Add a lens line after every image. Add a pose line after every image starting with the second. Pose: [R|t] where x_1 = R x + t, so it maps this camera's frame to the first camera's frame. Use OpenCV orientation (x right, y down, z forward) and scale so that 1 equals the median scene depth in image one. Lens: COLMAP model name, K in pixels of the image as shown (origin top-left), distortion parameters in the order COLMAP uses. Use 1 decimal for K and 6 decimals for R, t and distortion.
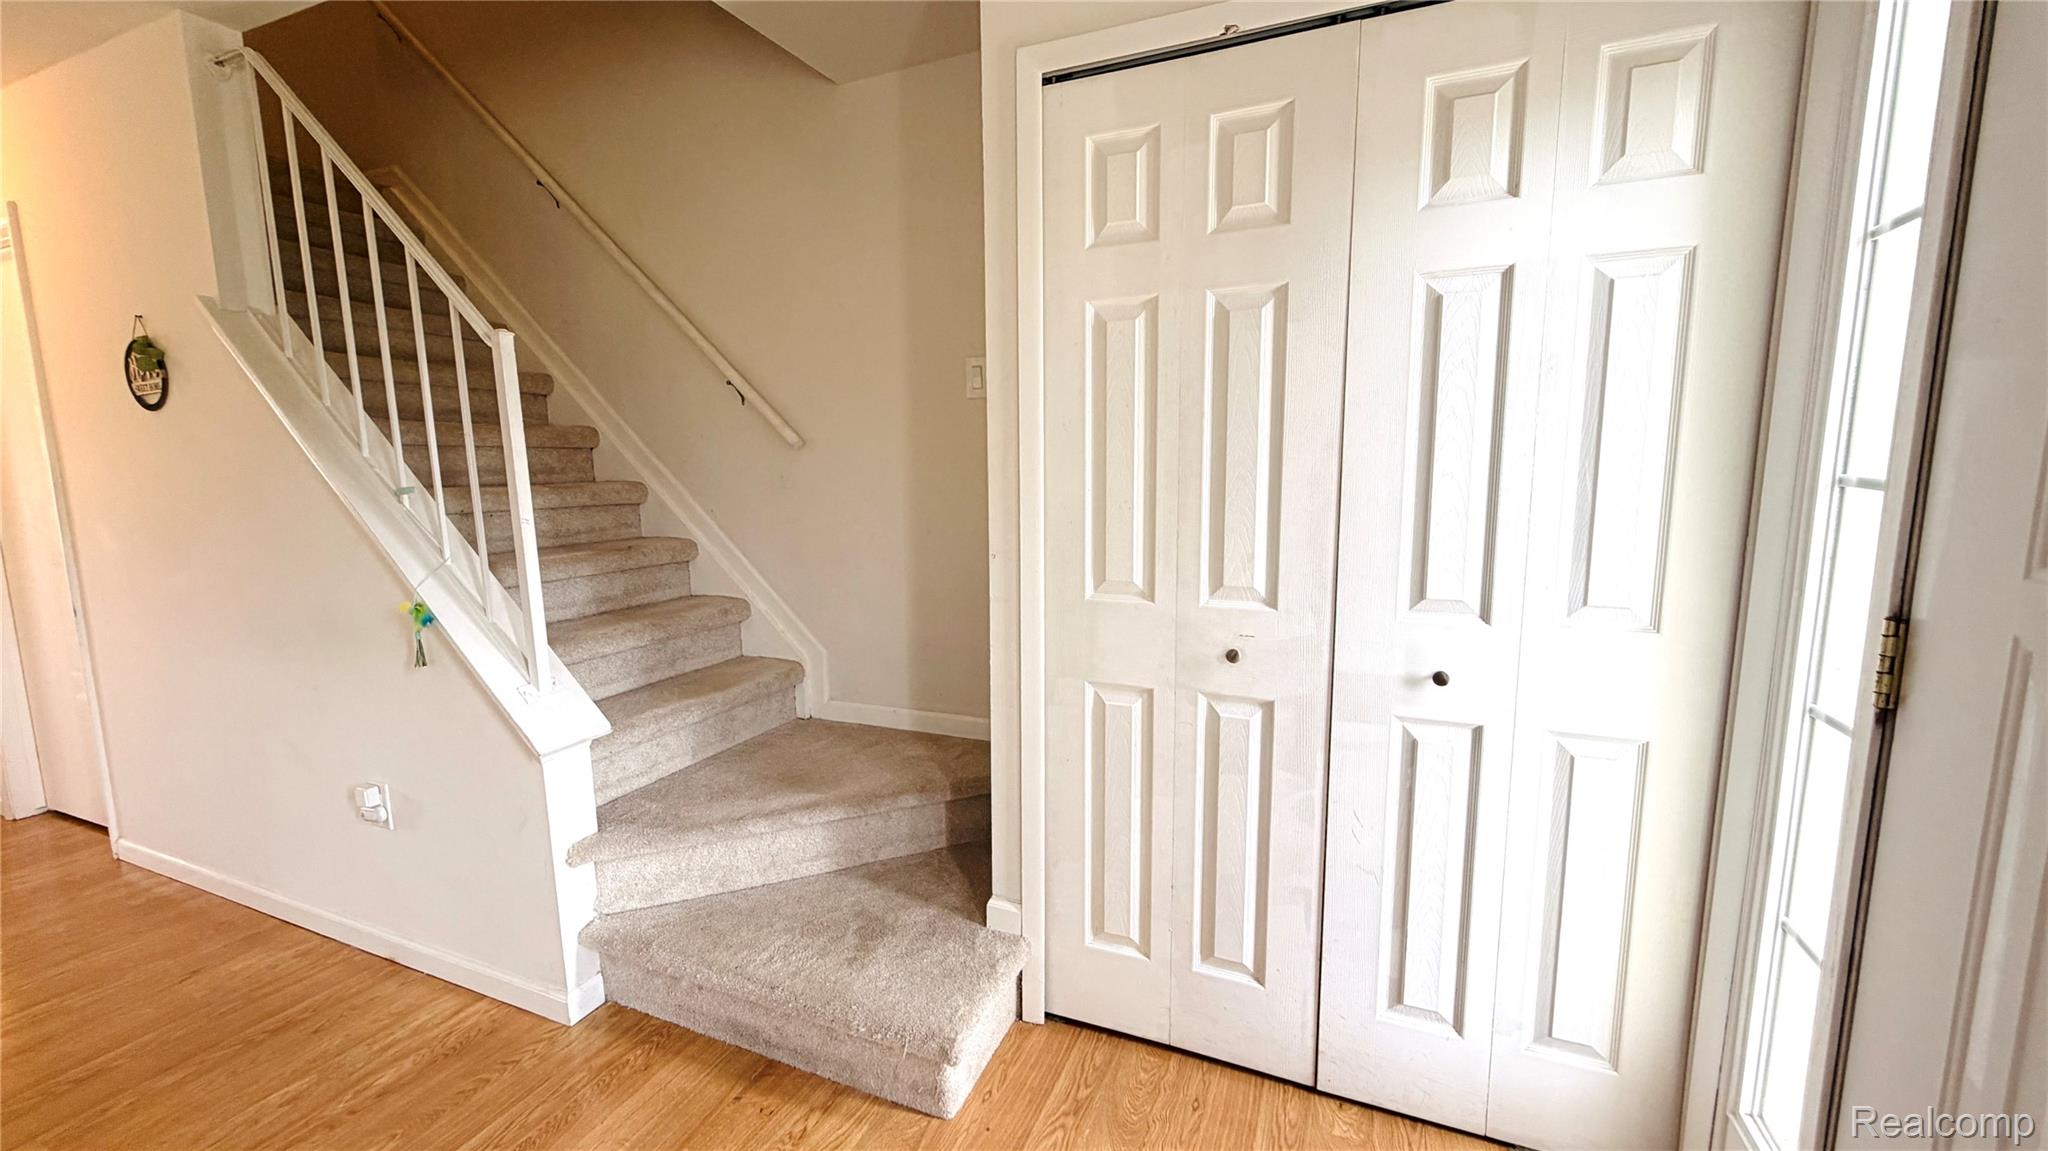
lens RADIAL K [[818.3, 0, 1014.5], [0, 818.3, 576.8], [0, 0, 1]] dist [-0.001144, 0.000250]
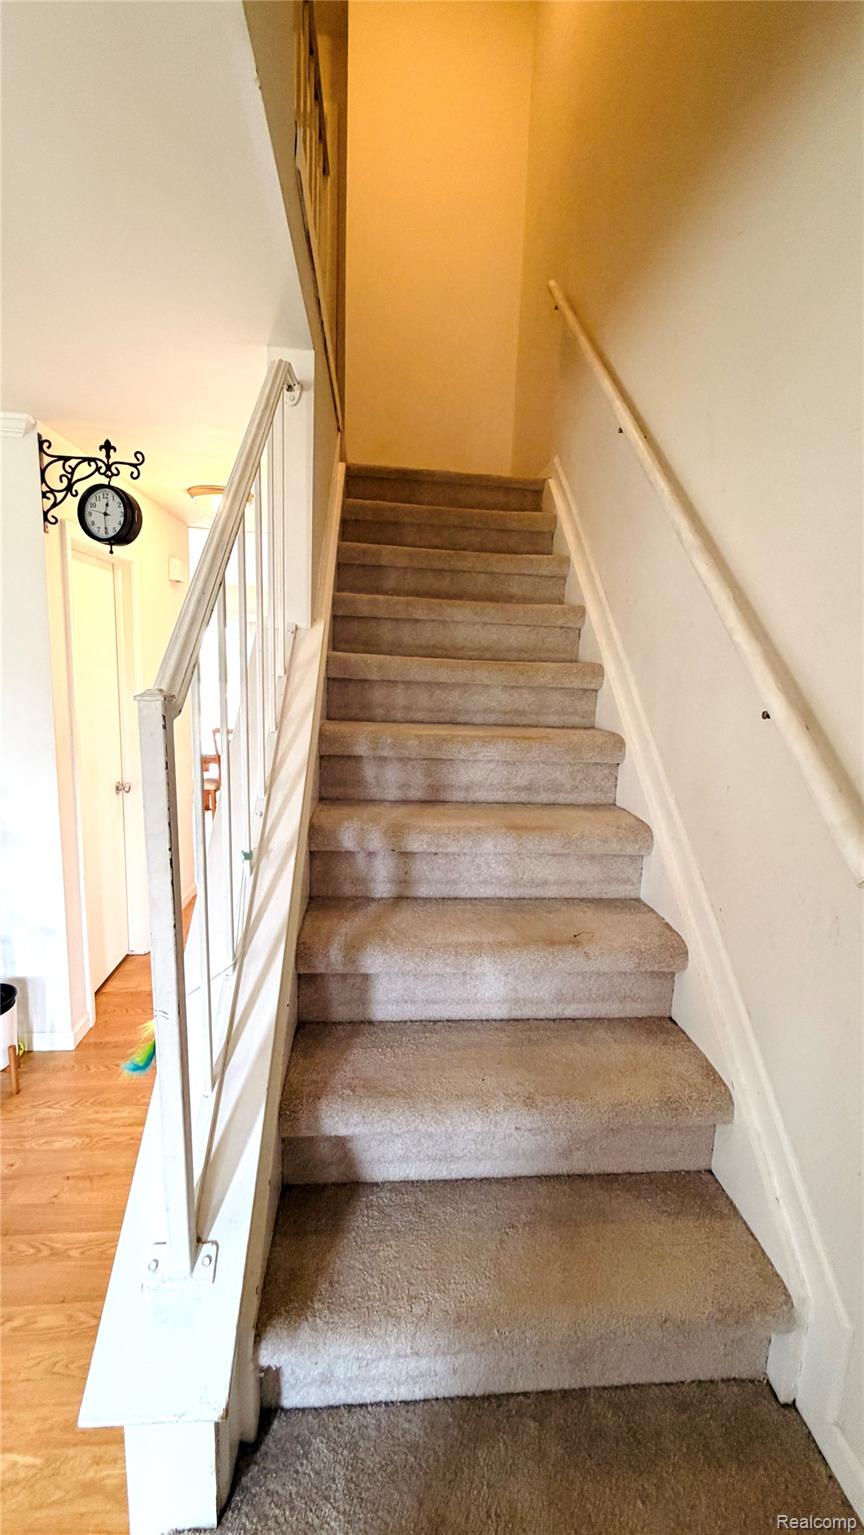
lens RADIAL K [[613.4, 0, 437.5], [0, 613.4, 761.8], [0, 0, 1]] dist [-0.001144, 0.000250]
pose [[0.481439, 0.169306, -0.859972, -0.102697], [-0.165465, 0.981080, 0.100516, -0.203770], [0.860719, 0.093903, 0.500345, 0.600851]]
